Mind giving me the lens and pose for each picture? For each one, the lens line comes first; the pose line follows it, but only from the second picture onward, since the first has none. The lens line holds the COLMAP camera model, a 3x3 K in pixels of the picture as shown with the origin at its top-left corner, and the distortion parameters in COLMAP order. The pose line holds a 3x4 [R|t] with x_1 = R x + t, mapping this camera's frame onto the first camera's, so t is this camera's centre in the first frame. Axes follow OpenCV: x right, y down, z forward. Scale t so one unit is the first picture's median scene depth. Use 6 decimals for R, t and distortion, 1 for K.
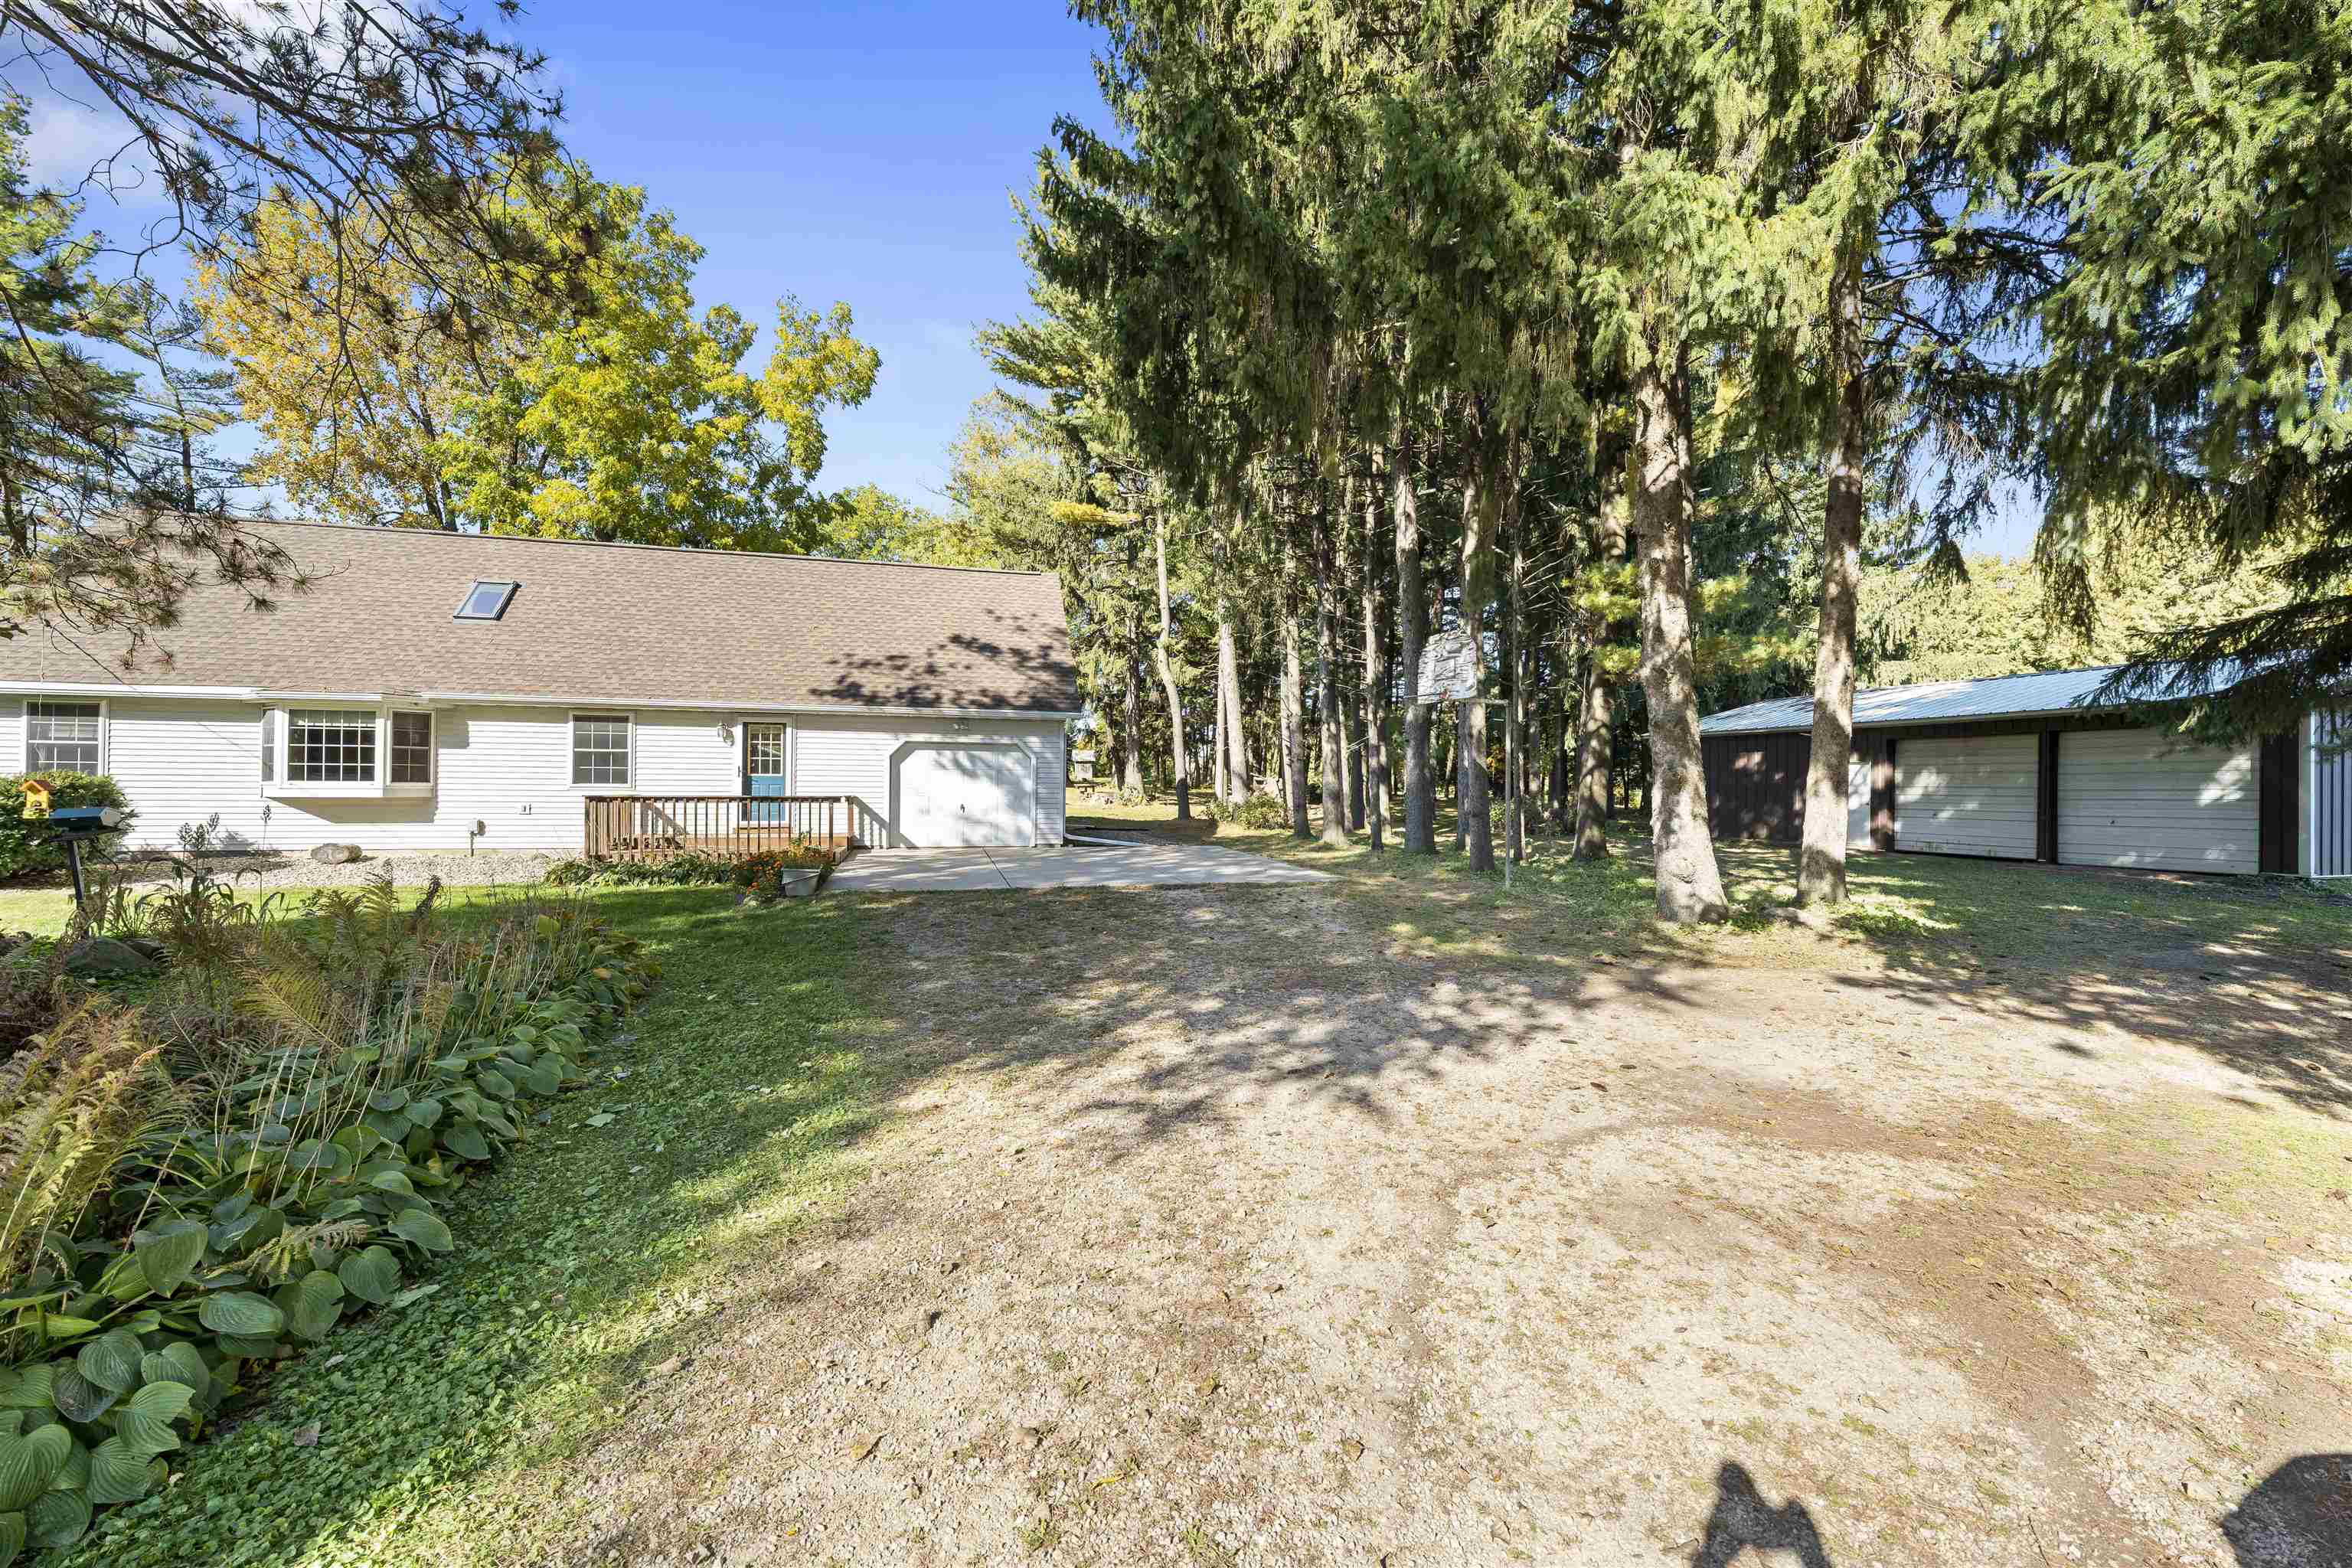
lens RADIAL K [[934.6, 0, 1172.9], [0, 934.6, 782.4], [0, 0, 1]] dist [0.004519, 0.000906]
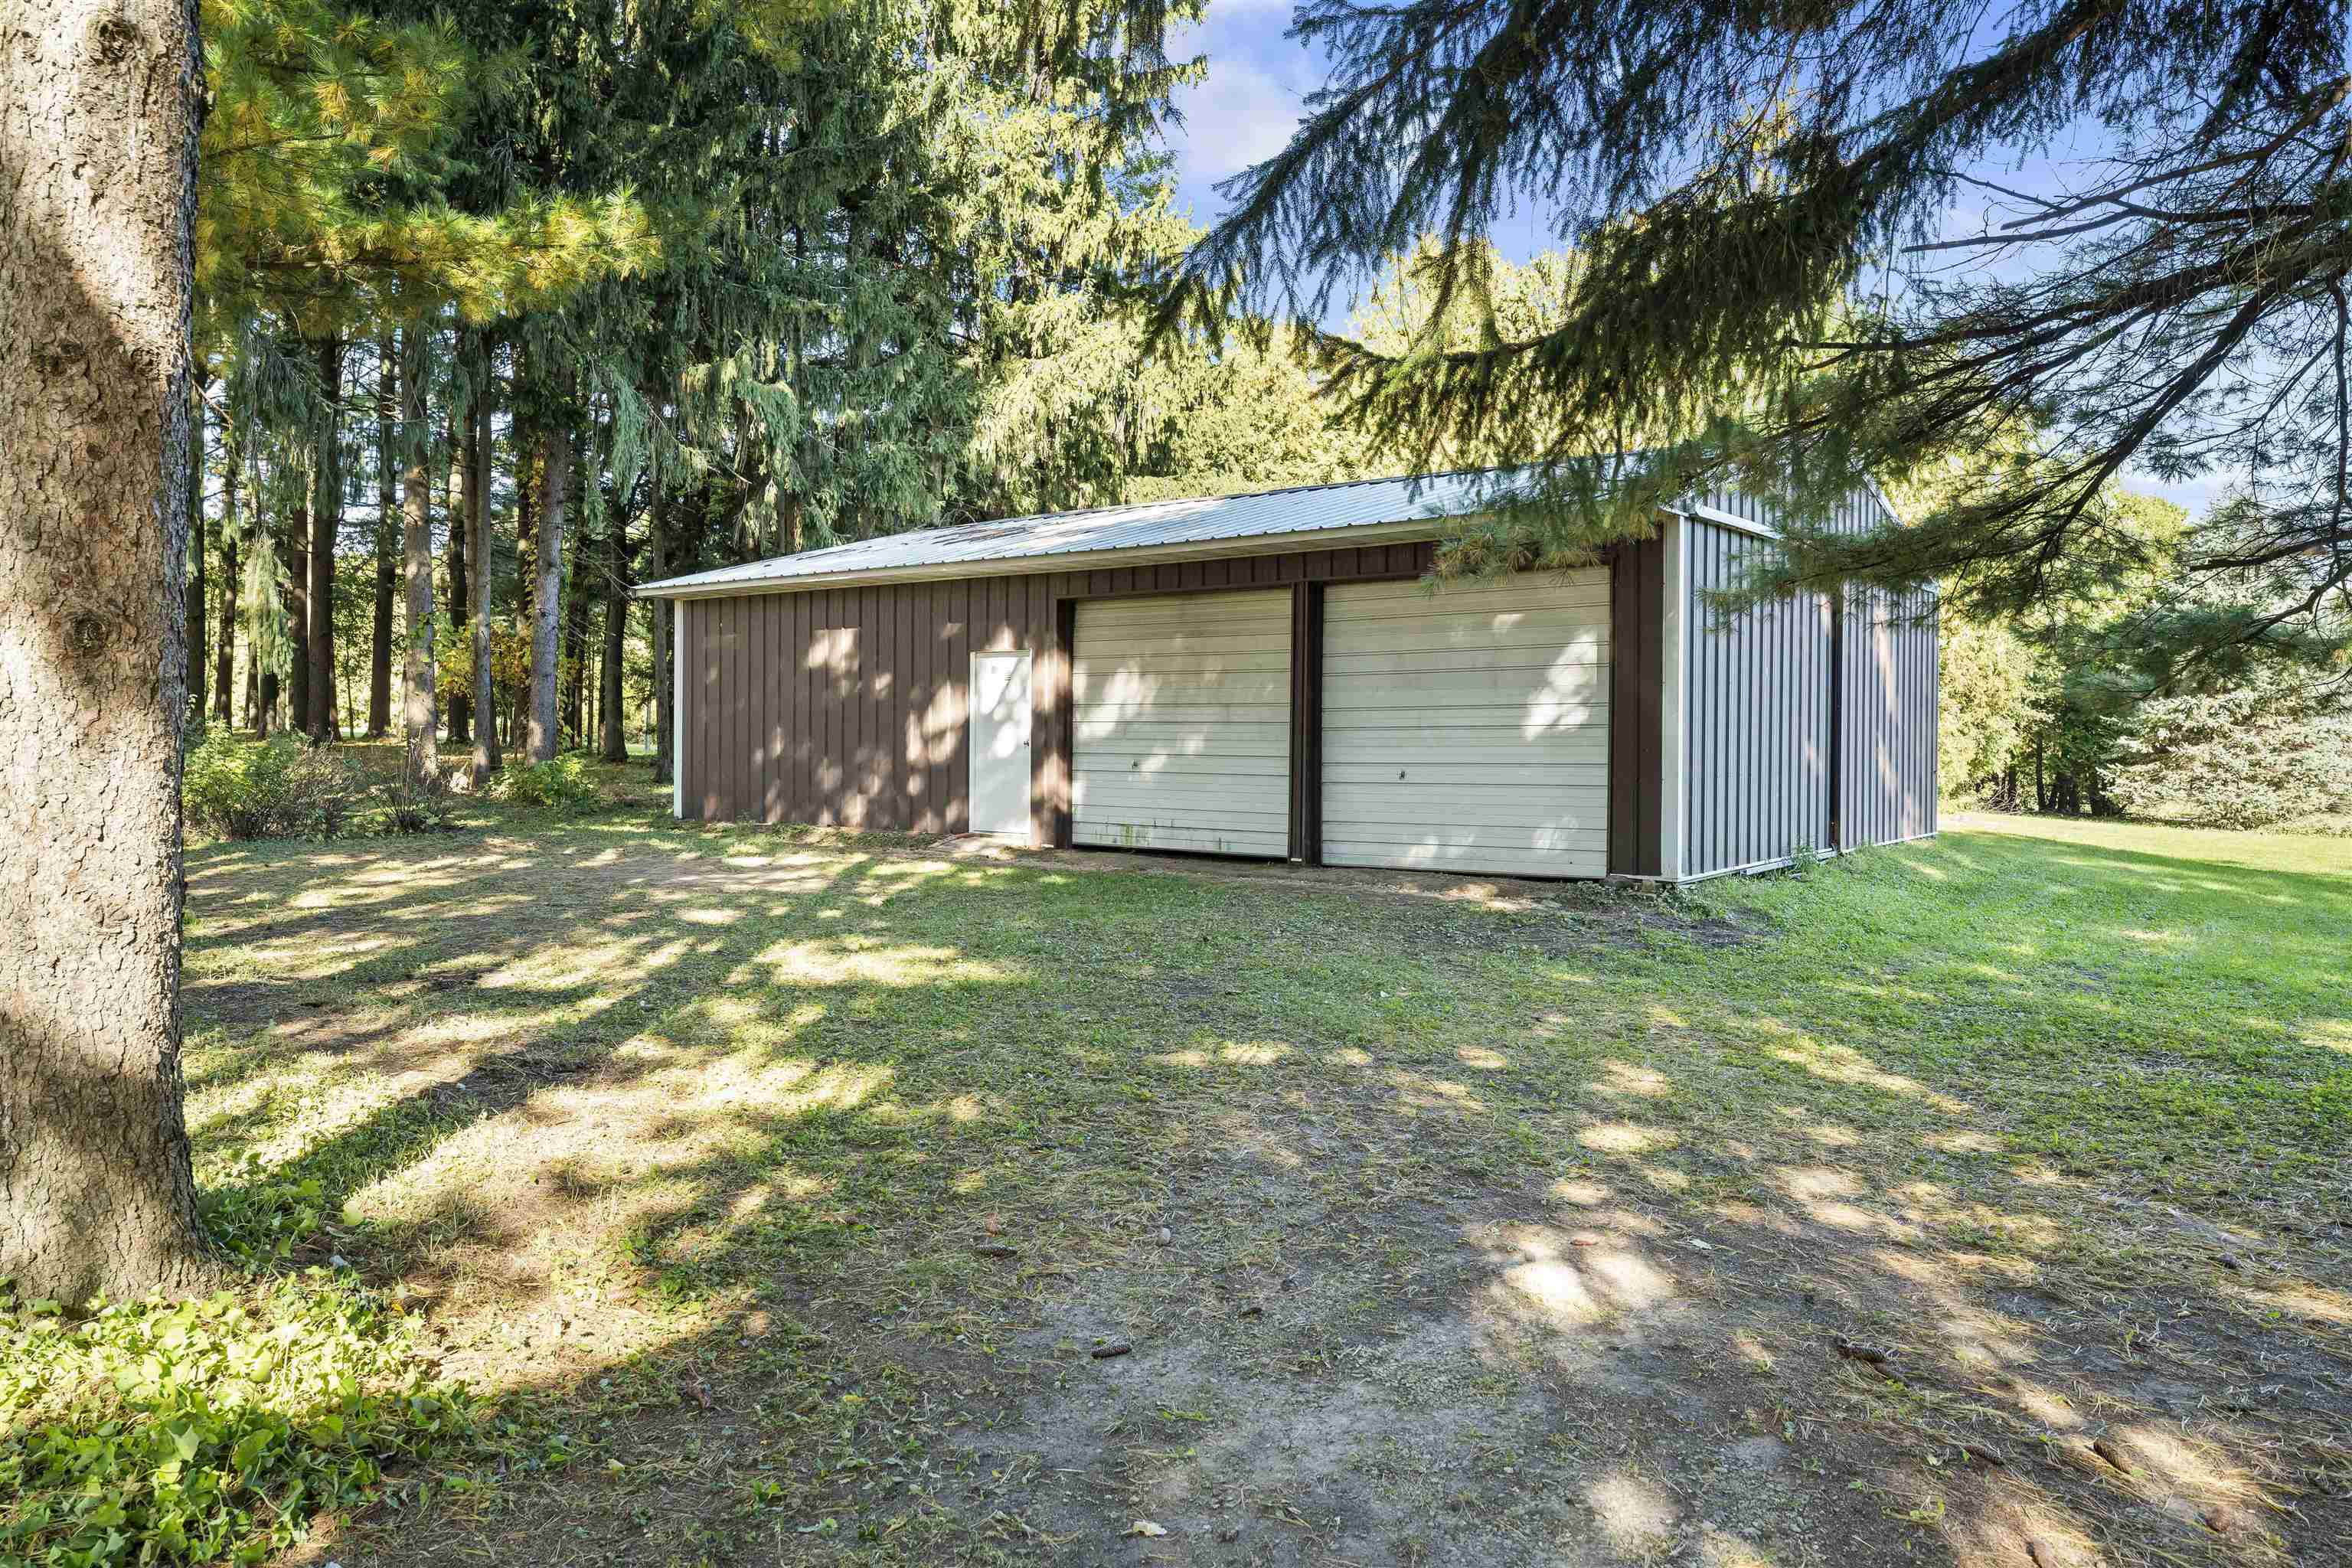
lens RADIAL K [[1639.4, 0, 1176.8], [0, 1639.4, 774.1], [0, 0, 1]] dist [-0.002753, -0.000308]
pose [[0.819502, -0.023809, 0.572582, 0.402989], [0.002677, 0.999285, 0.037721, 0.009239], [-0.573070, -0.029380, 0.818979, 0.360286]]
